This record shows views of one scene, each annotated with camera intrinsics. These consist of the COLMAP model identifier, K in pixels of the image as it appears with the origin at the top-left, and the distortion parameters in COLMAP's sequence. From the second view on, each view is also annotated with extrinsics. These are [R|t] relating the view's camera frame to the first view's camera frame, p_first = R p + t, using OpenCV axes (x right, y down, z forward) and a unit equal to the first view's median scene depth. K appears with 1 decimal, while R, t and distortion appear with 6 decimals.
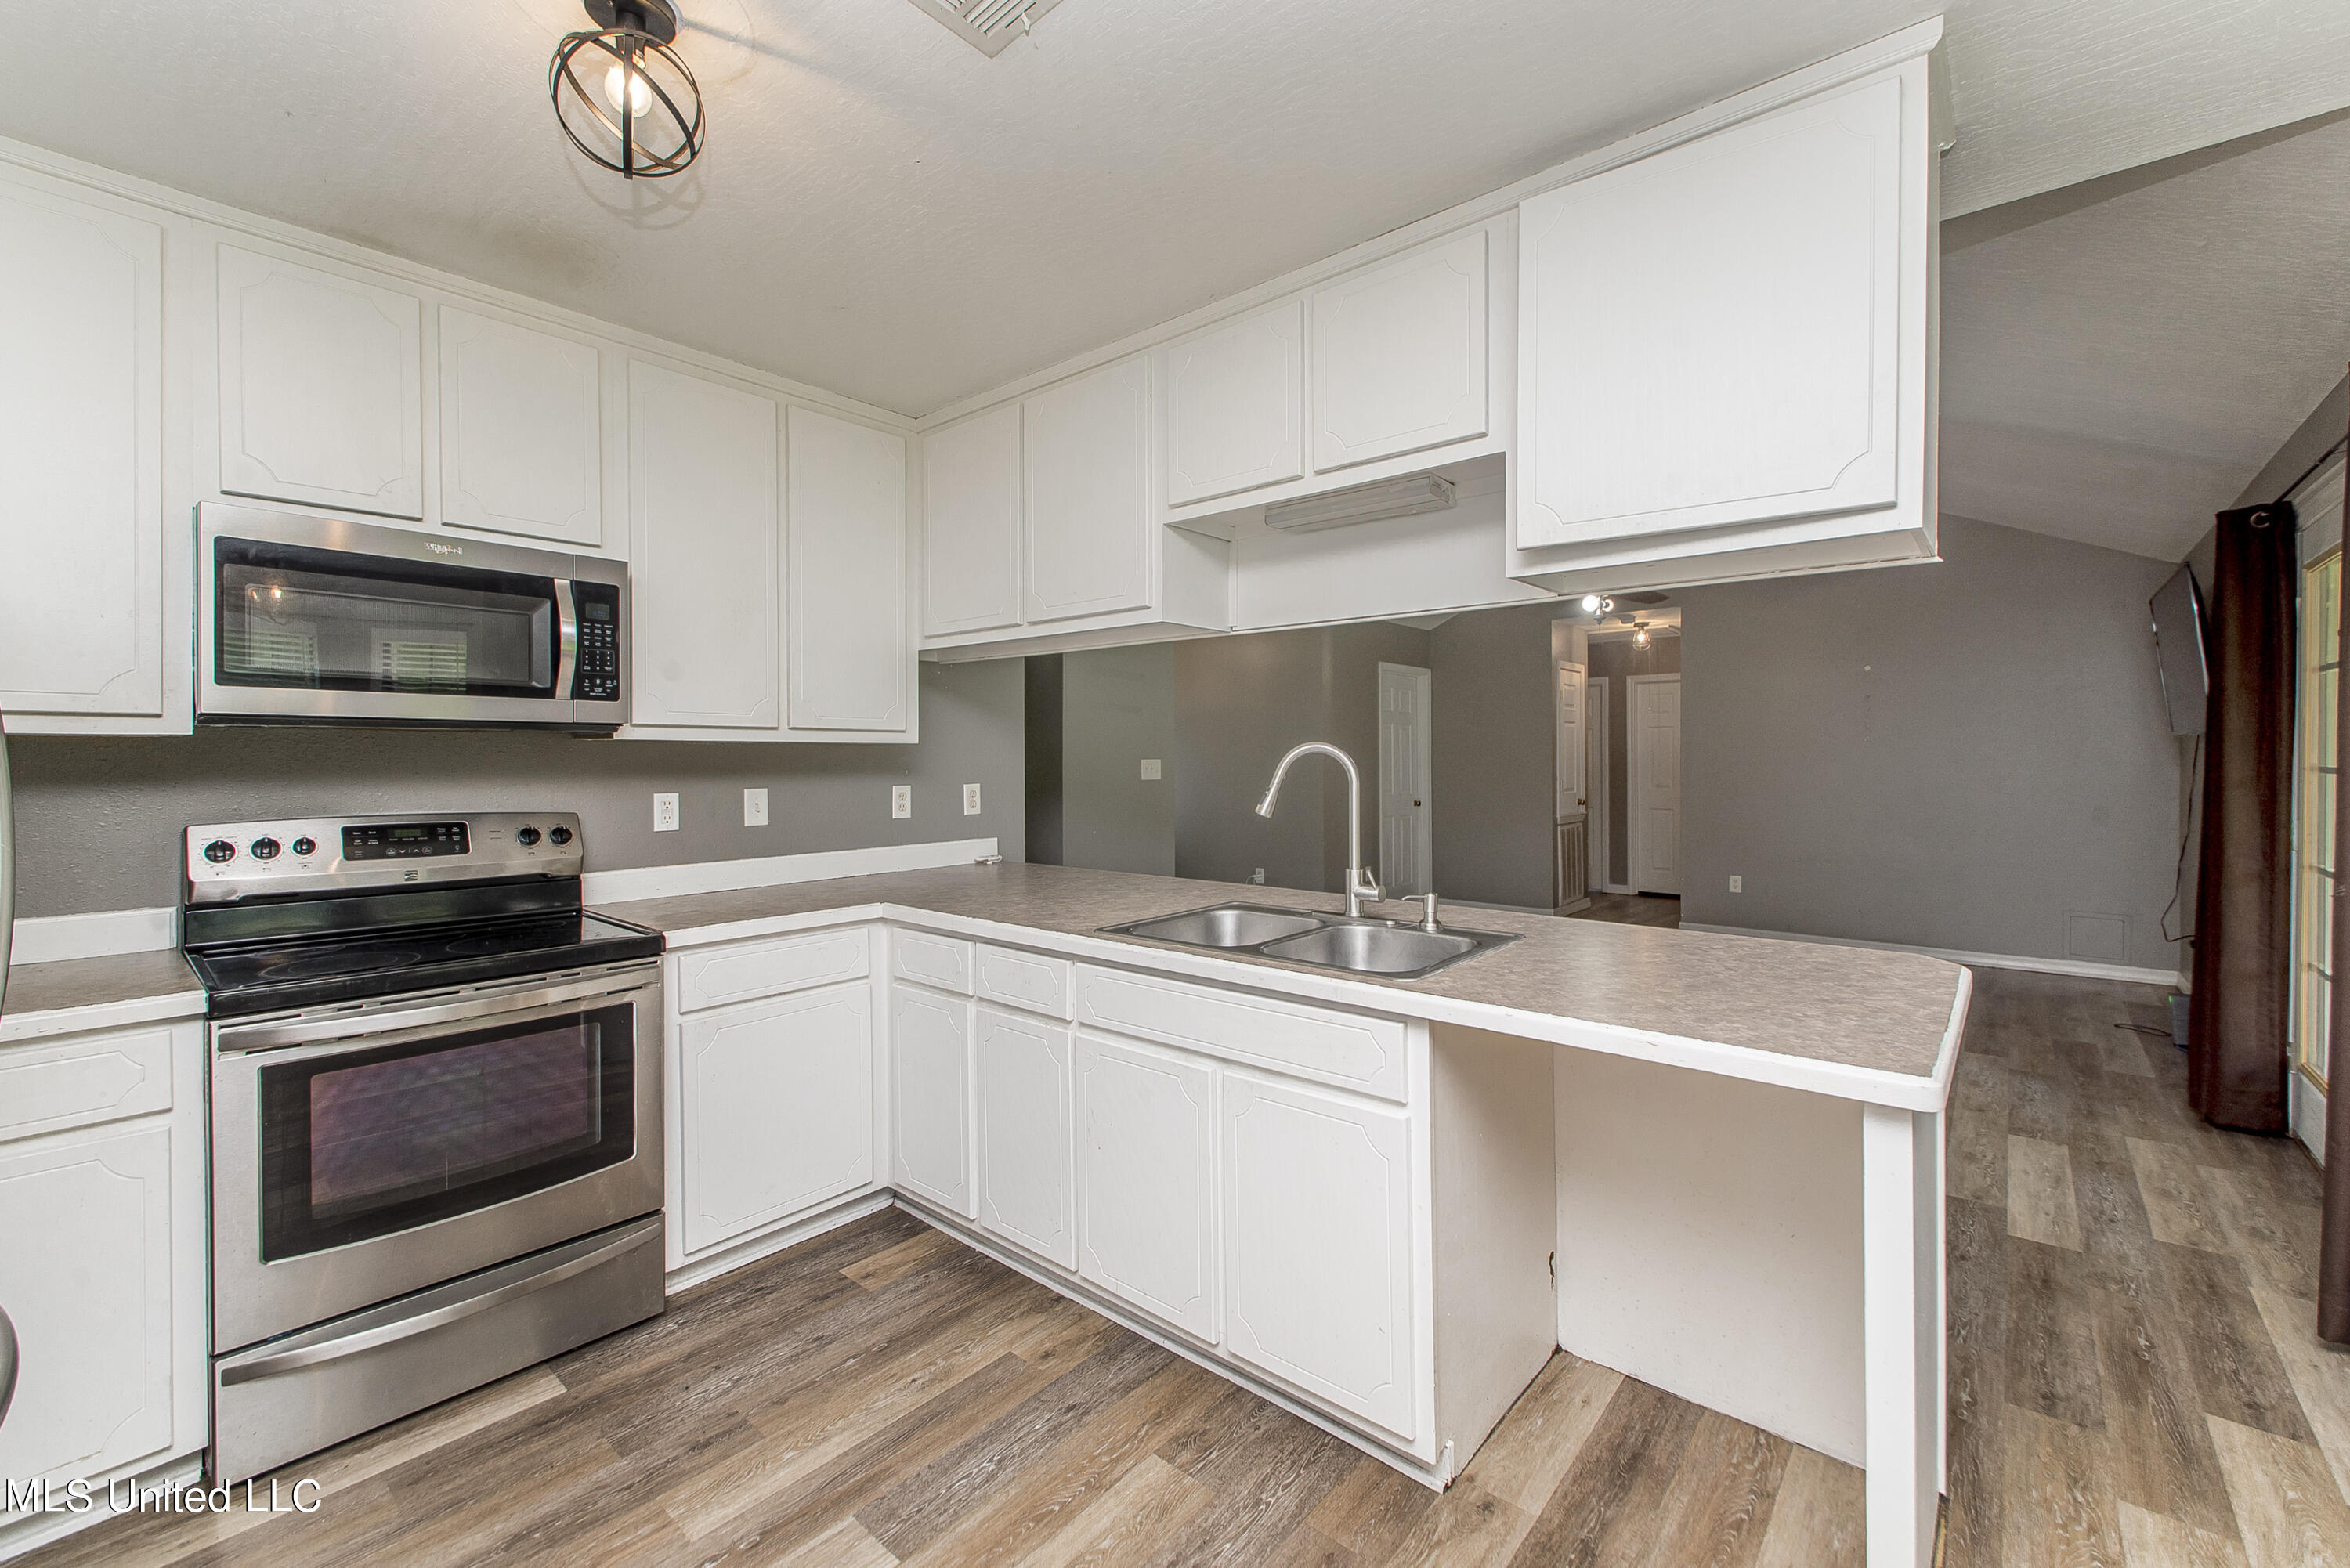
lens RADIAL K [[966.7, 0, 1180.0], [0, 966.7, 759.2], [0, 0, 1]] dist [0.033986, -0.018319]
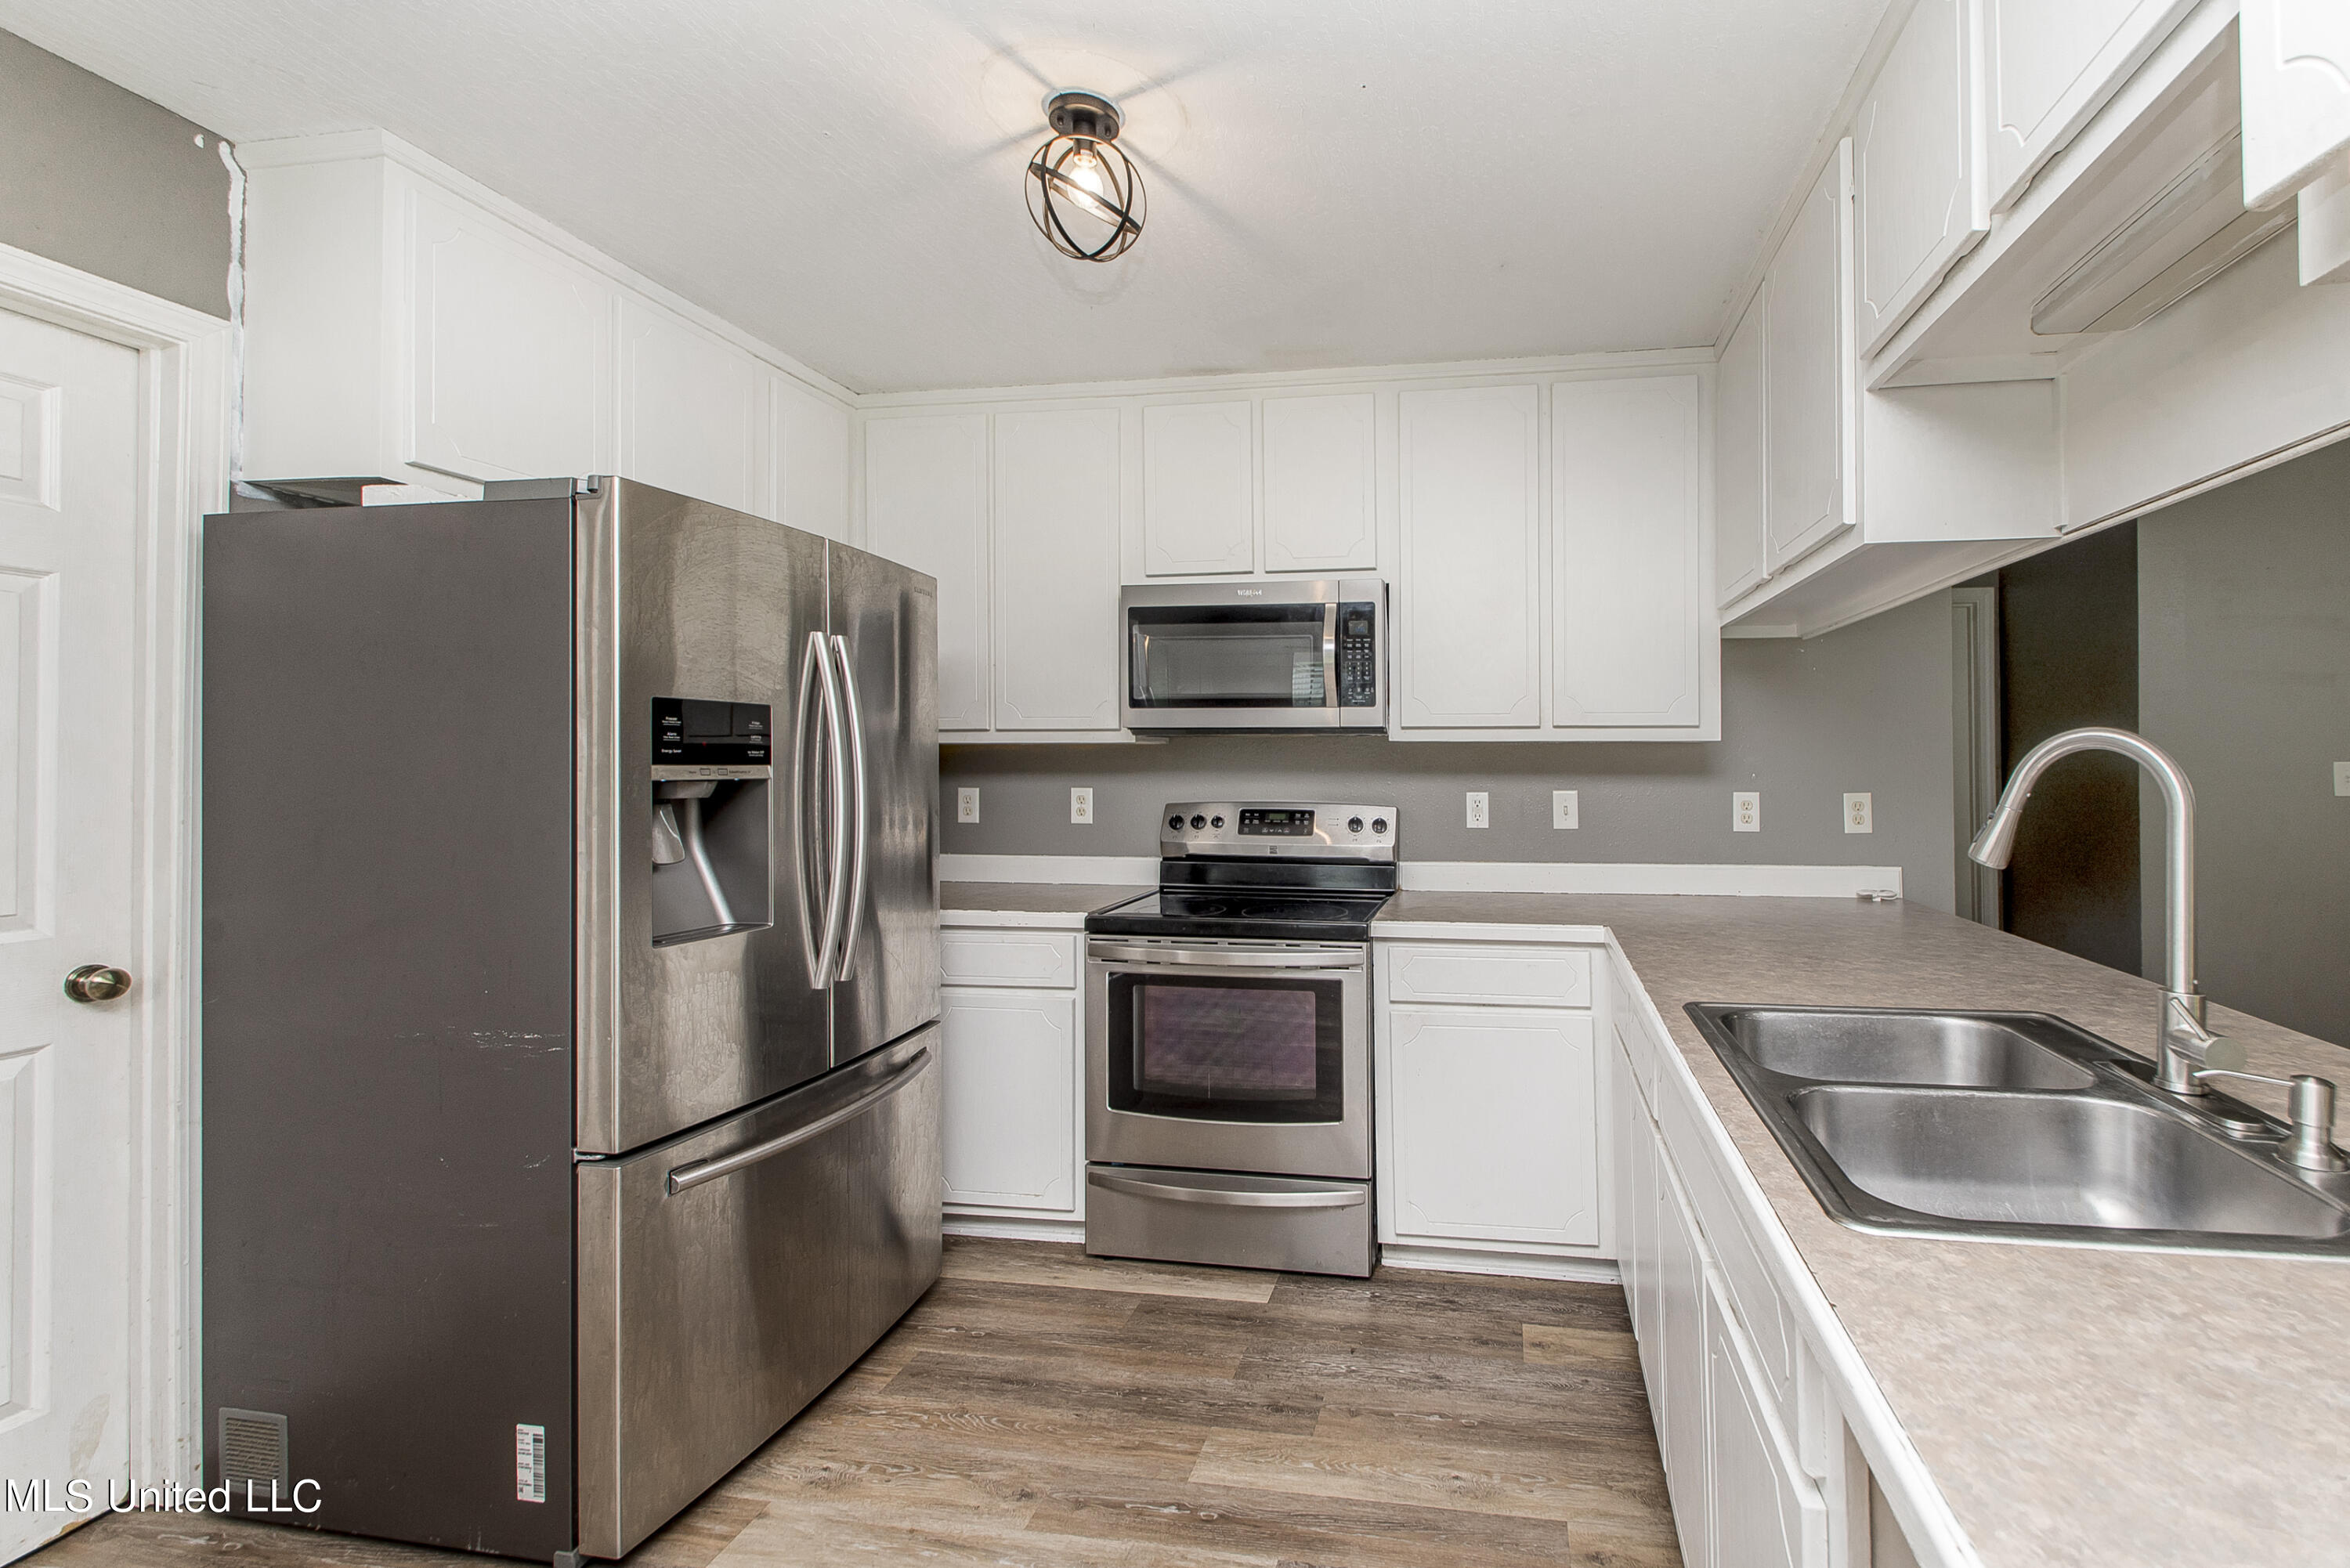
lens RADIAL K [[1001.6, 0, 1342.6], [0, 1001.6, 751.3], [0, 0, 1]] dist [0.006585, -0.000016]
pose [[0.532845, -0.005038, -0.846198, 0.378161], [-0.002411, 0.999969, -0.007471, -0.000398], [0.846210, 0.006021, 0.532816, 0.385328]]
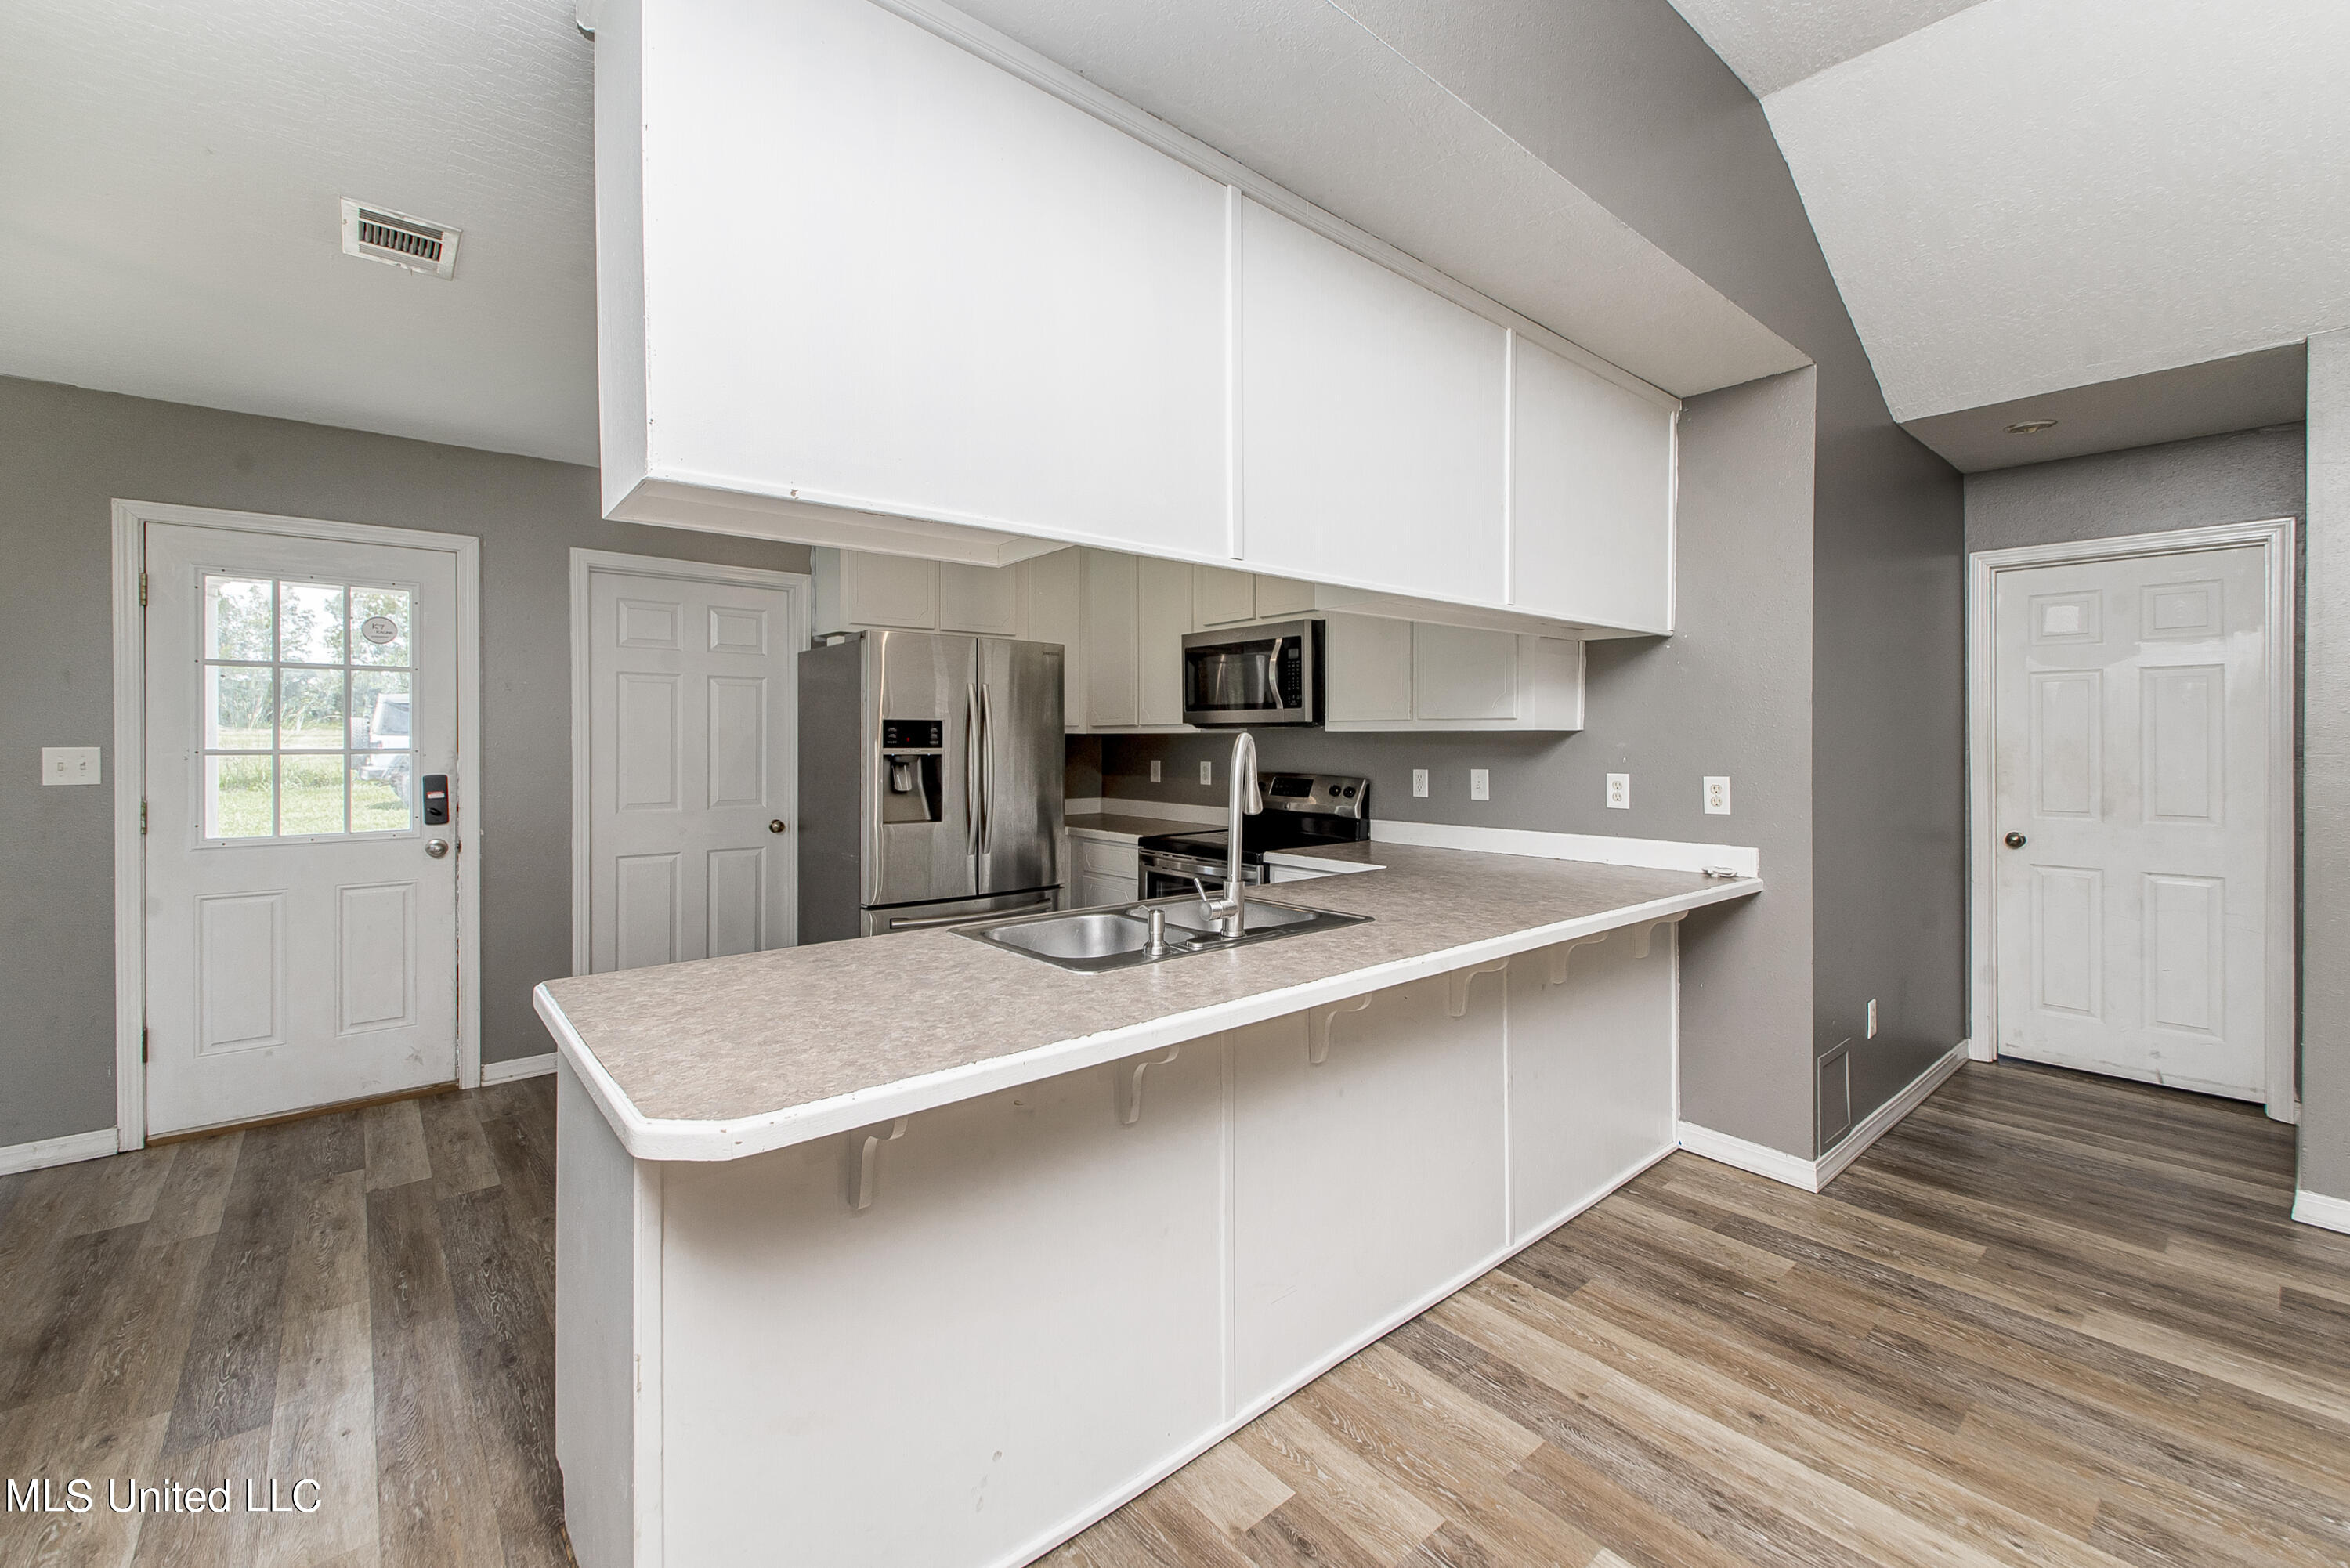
lens RADIAL K [[966.7, 0, 1180.0], [0, 966.7, 759.2], [0, 0, 1]] dist [0.033986, -0.018319]
pose [[-0.151929, 0.020075, -0.988187, 1.055286], [-0.000144, 0.999793, 0.020332, -0.008327], [0.988391, 0.003232, -0.151895, 1.093134]]
